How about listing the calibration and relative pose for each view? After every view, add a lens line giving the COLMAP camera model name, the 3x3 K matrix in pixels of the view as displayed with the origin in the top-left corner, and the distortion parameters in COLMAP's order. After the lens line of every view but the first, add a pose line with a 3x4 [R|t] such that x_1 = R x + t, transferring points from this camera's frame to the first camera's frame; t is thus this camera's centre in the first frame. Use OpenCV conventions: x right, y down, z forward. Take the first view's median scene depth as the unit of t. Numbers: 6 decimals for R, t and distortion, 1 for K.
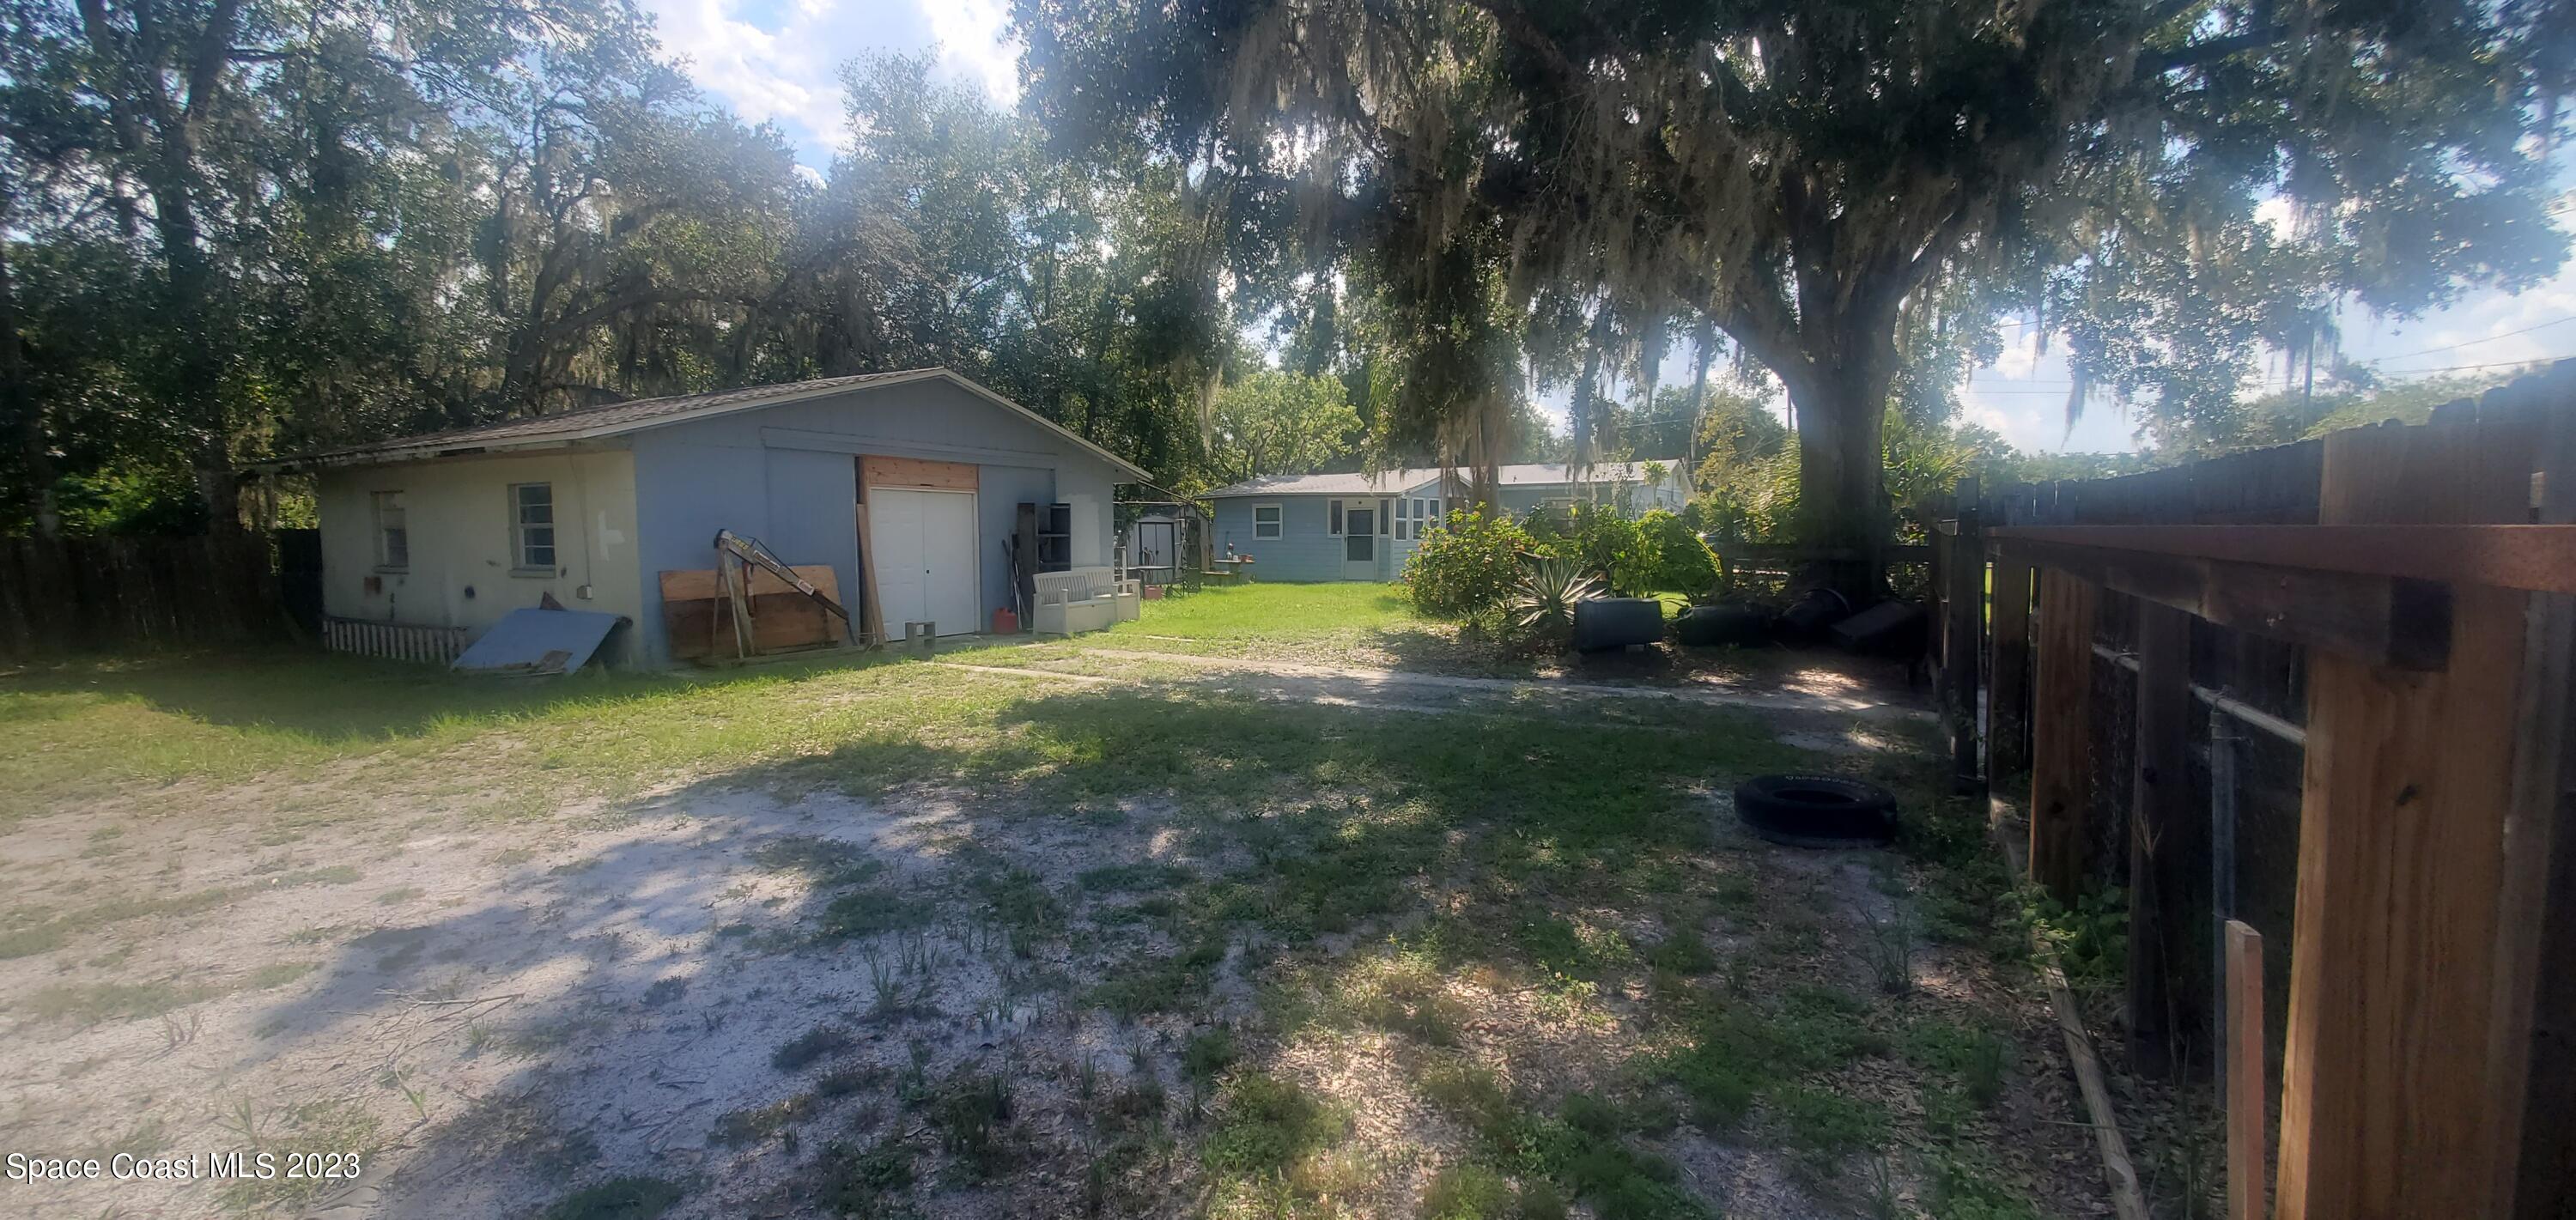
lens RADIAL K [[1026.8, 0, 1290.5], [0, 1026.8, 611.2], [0, 0, 1]] dist [0.006981, -0.001812]
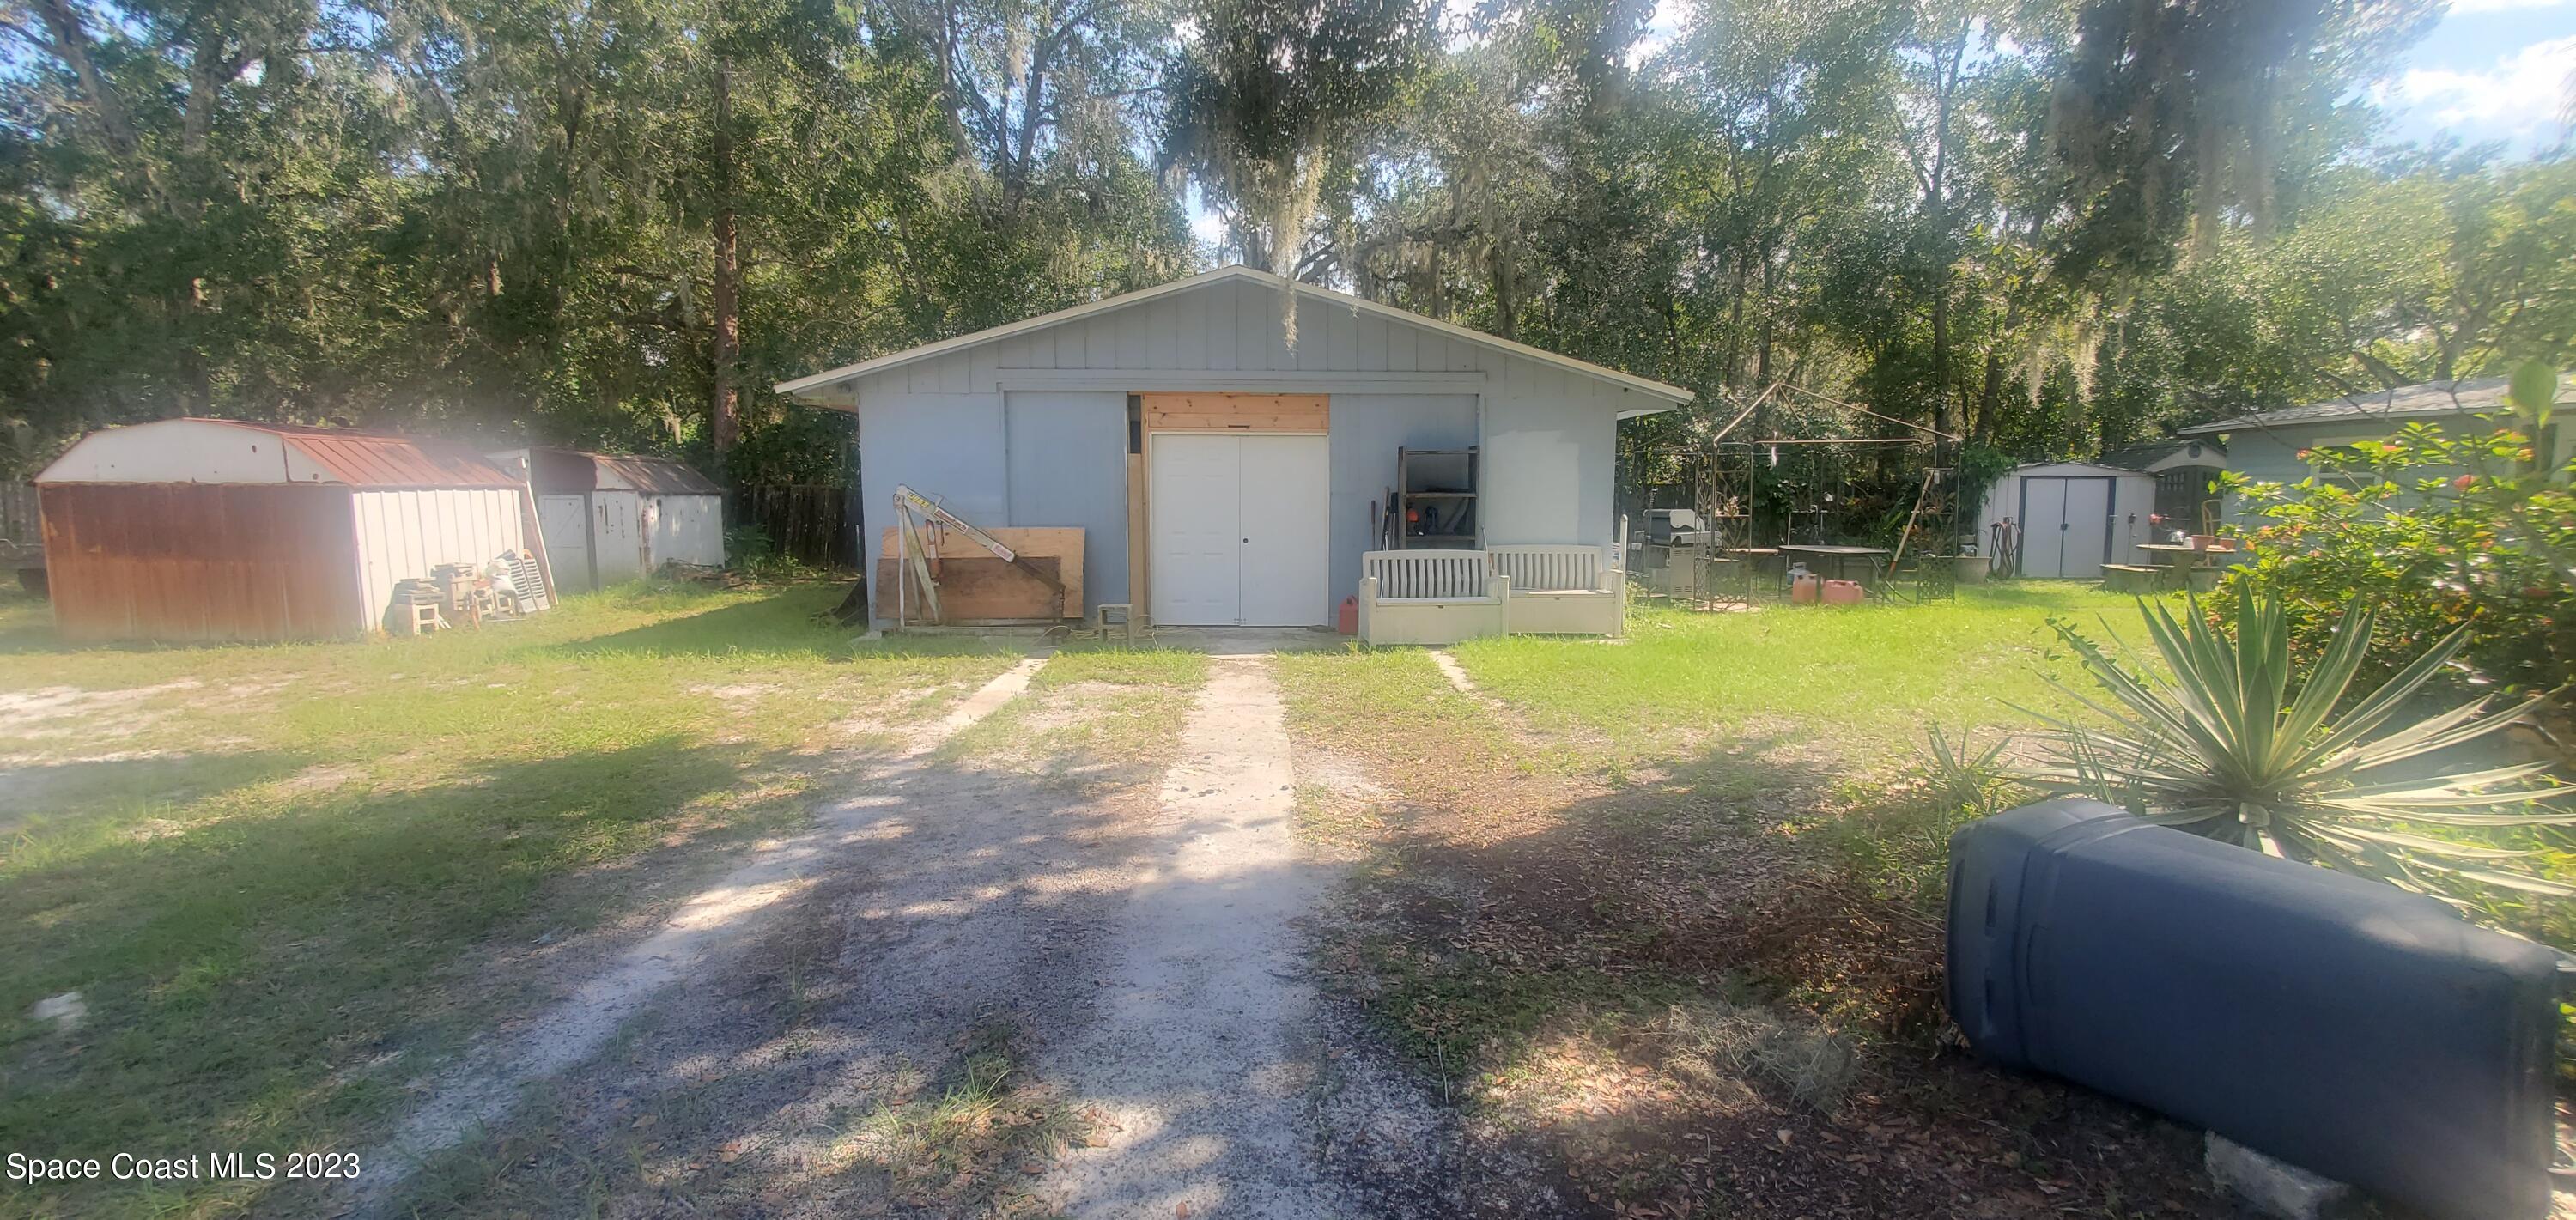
lens RADIAL K [[1026.8, 0, 1276.7], [0, 1026.8, 609.9], [0, 0, 1]] dist [0.006981, -0.001812]
pose [[0.513256, 0.104874, -0.851804, 0.375429], [-0.071583, 0.994279, 0.079283, -0.058223], [0.855245, 0.020282, 0.517827, 0.729317]]
